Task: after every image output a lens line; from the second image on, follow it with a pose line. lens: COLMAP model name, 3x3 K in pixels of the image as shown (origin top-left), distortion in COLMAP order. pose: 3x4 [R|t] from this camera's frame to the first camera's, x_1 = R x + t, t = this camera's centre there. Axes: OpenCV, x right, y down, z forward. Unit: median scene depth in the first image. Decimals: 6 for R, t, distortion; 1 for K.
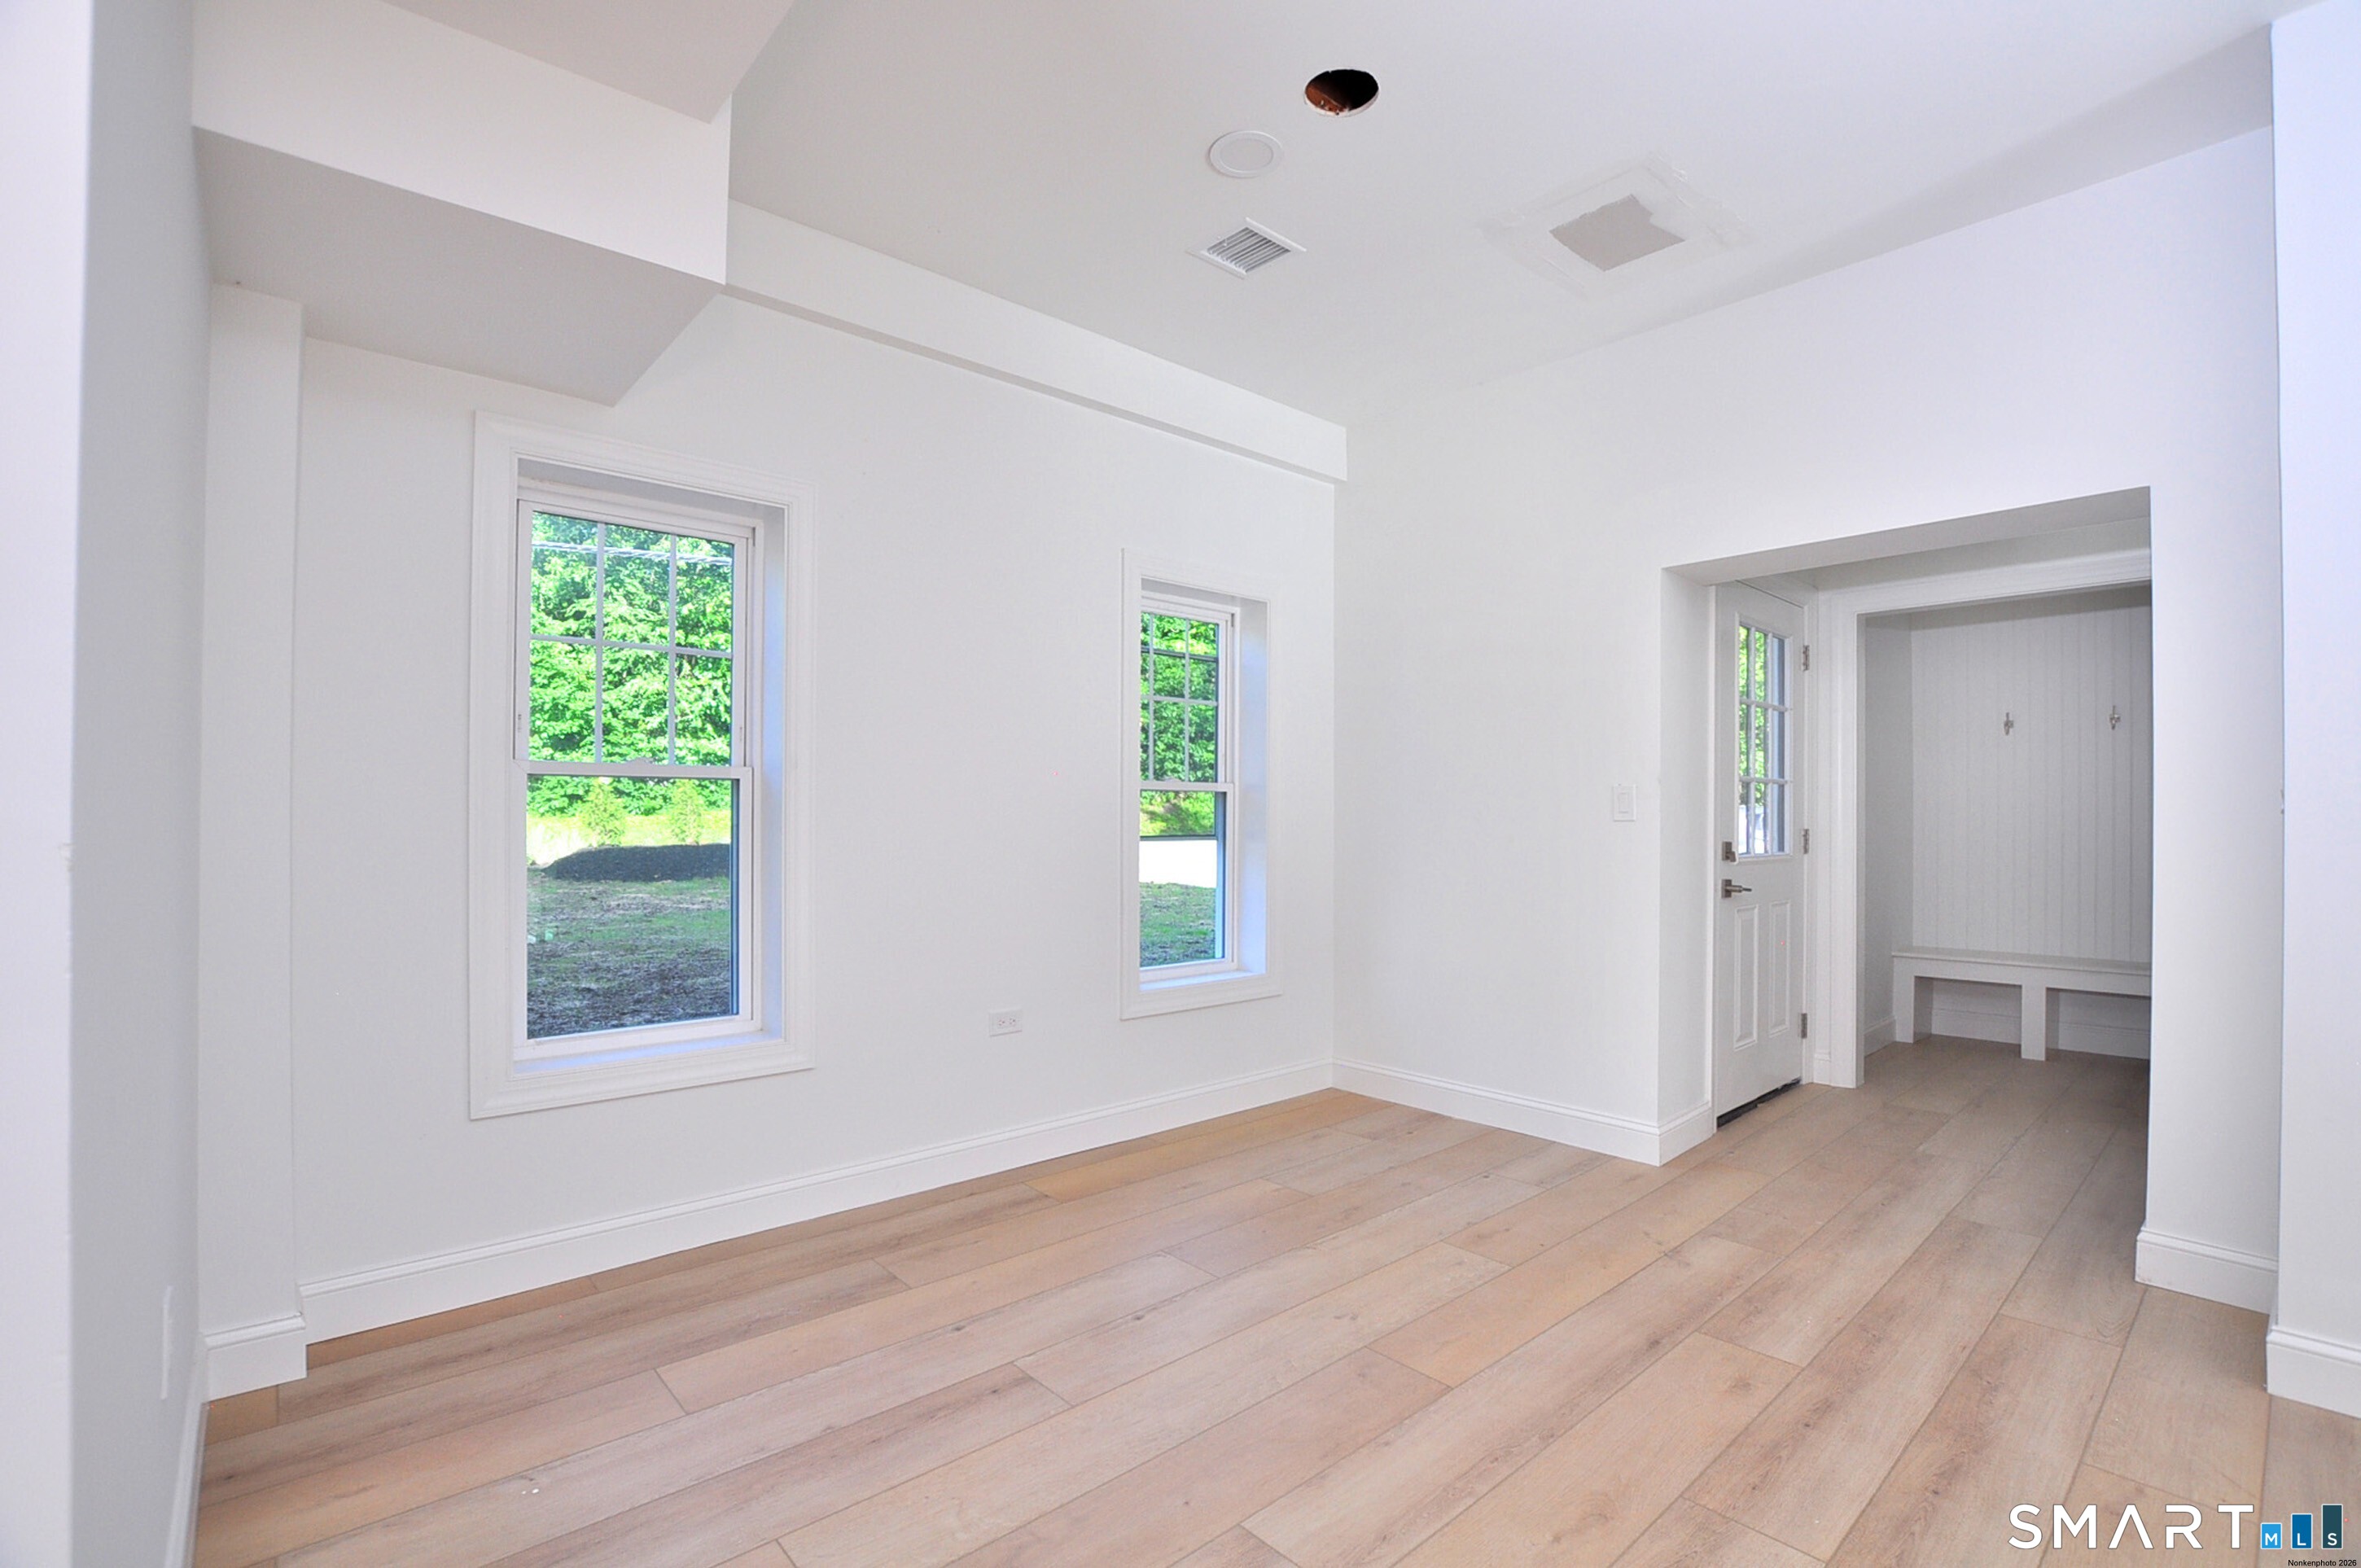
lens RADIAL K [[1044.1, 0, 1188.8], [0, 1044.1, 798.7], [0, 0, 1]] dist [-0.018038, 0.000070]
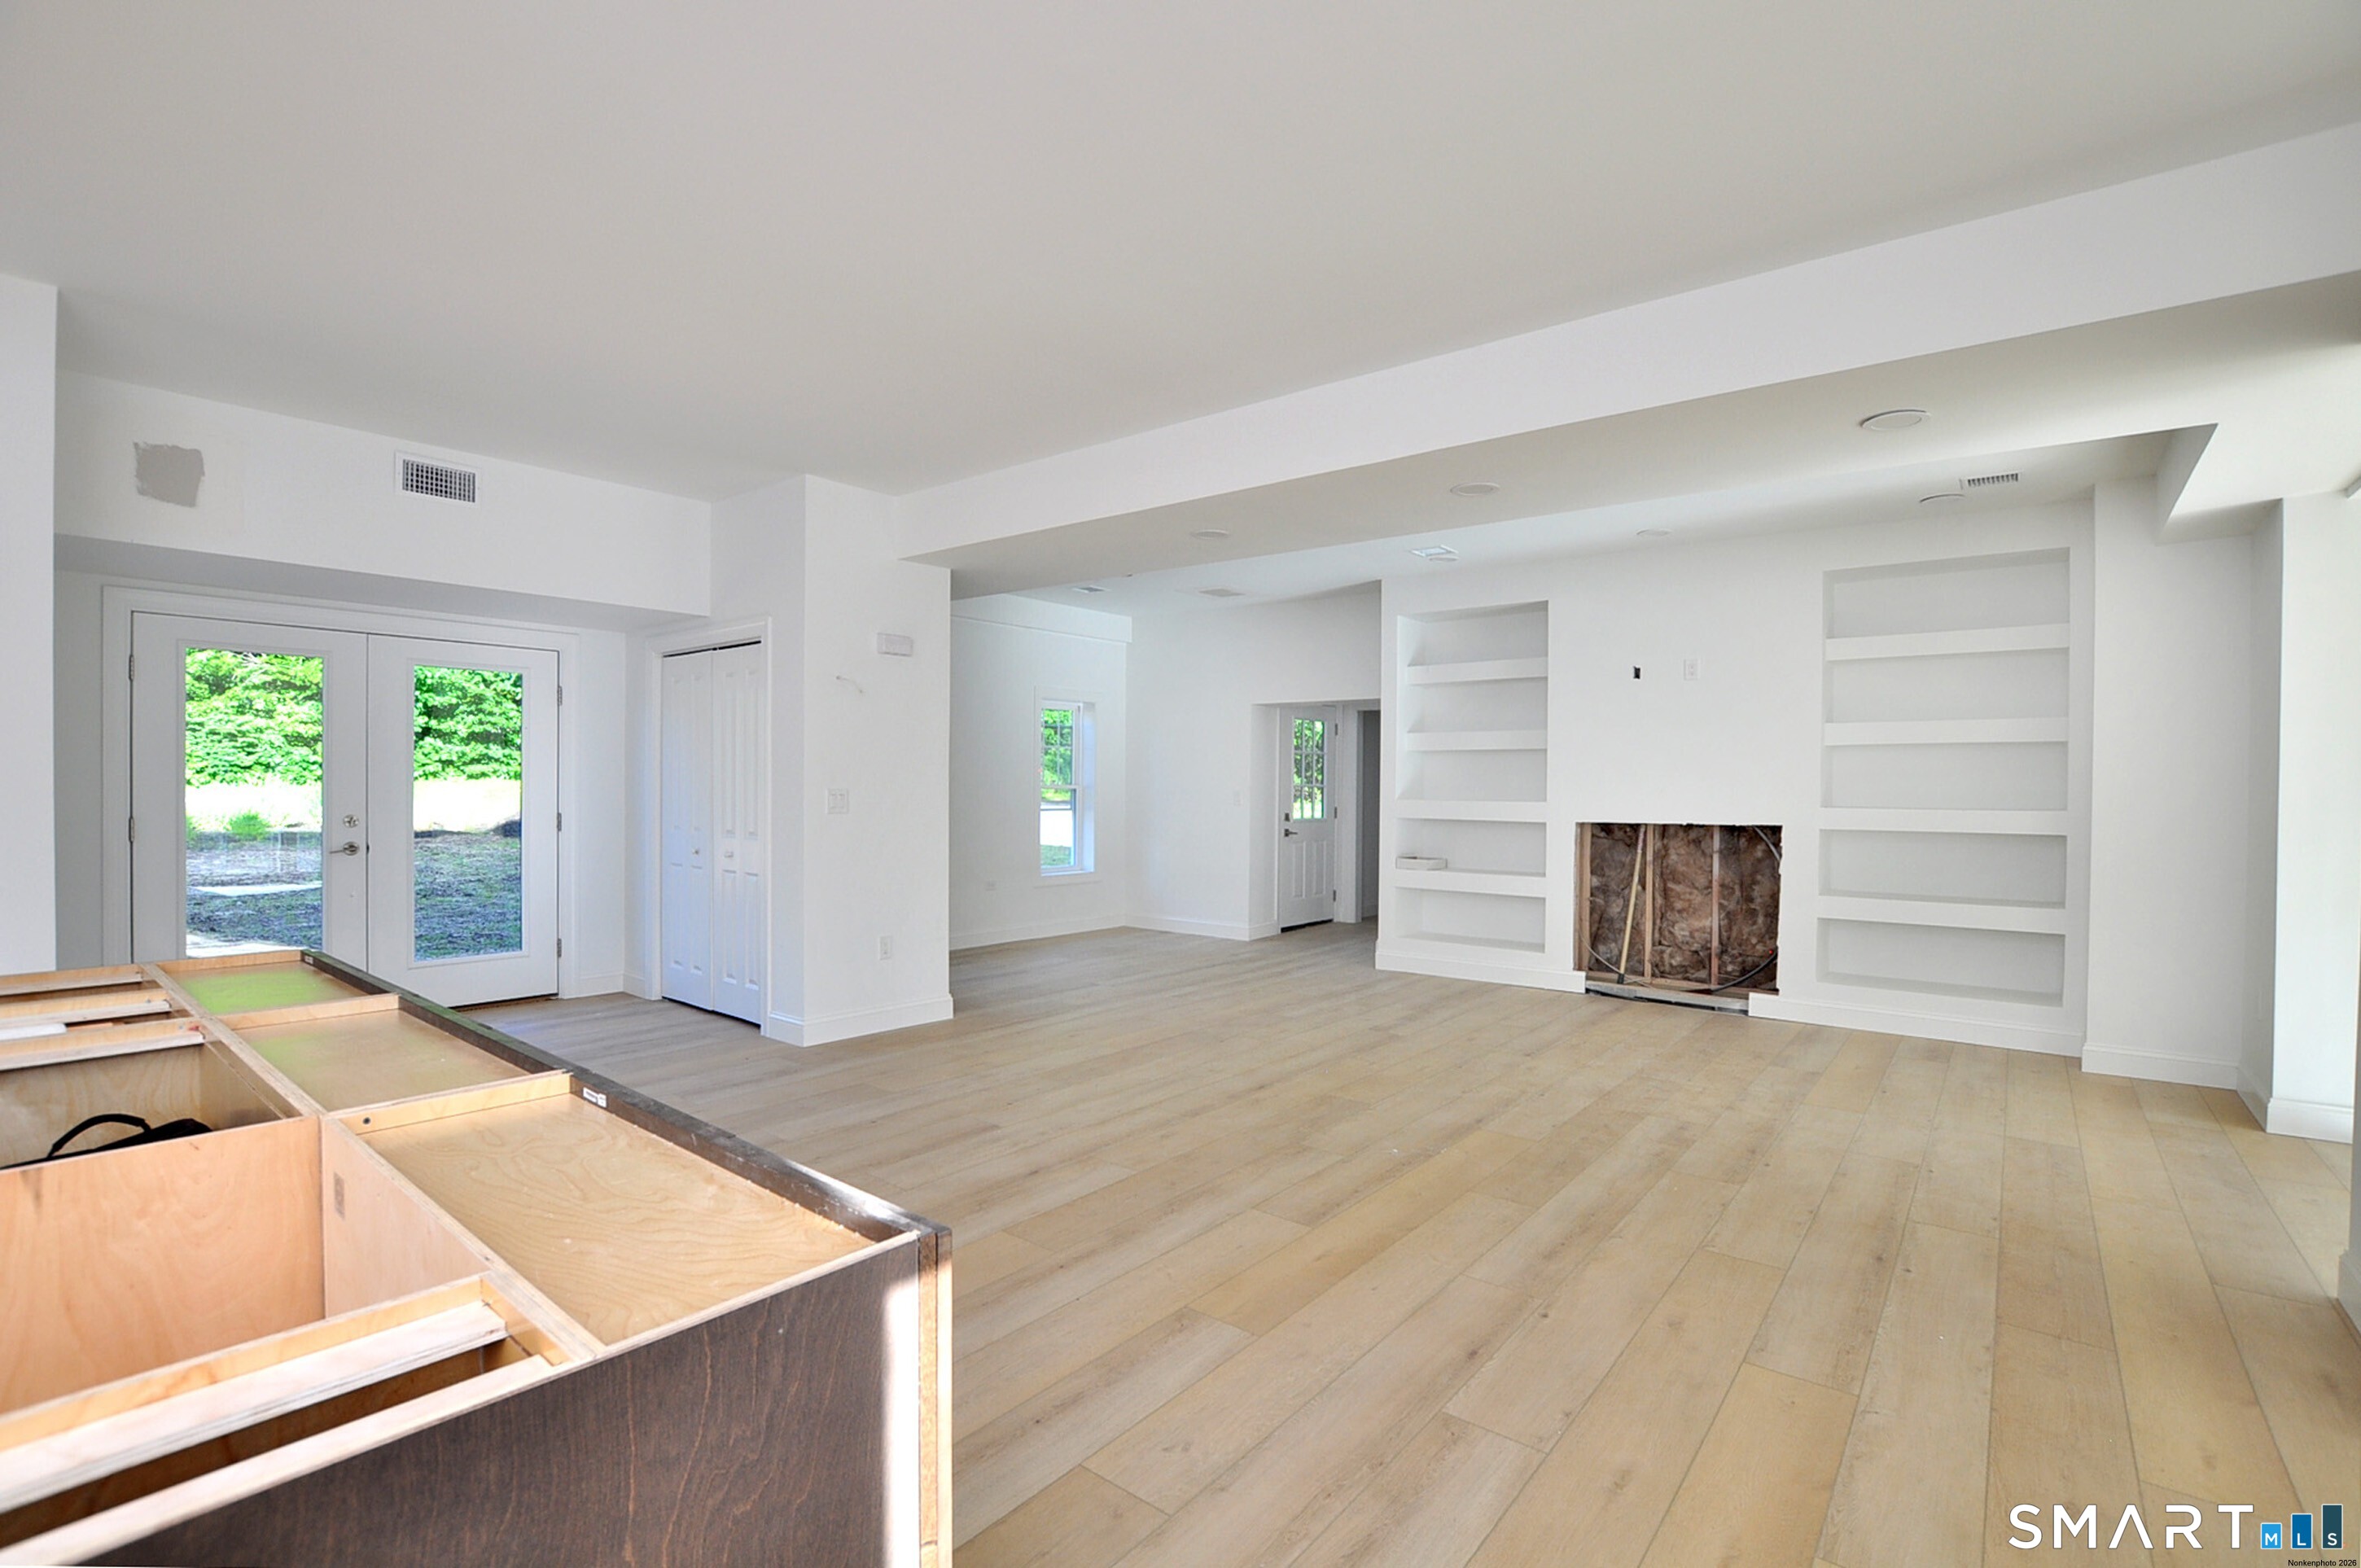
lens RADIAL K [[1044.1, 0, 1188.8], [0, 1044.1, 798.7], [0, 0, 1]] dist [-0.018038, 0.000070]
pose [[0.986876, 0.007200, 0.161322, -0.016062], [-0.012659, 0.999381, 0.032836, -0.011487], [-0.160986, -0.034448, 0.986355, -0.223599]]
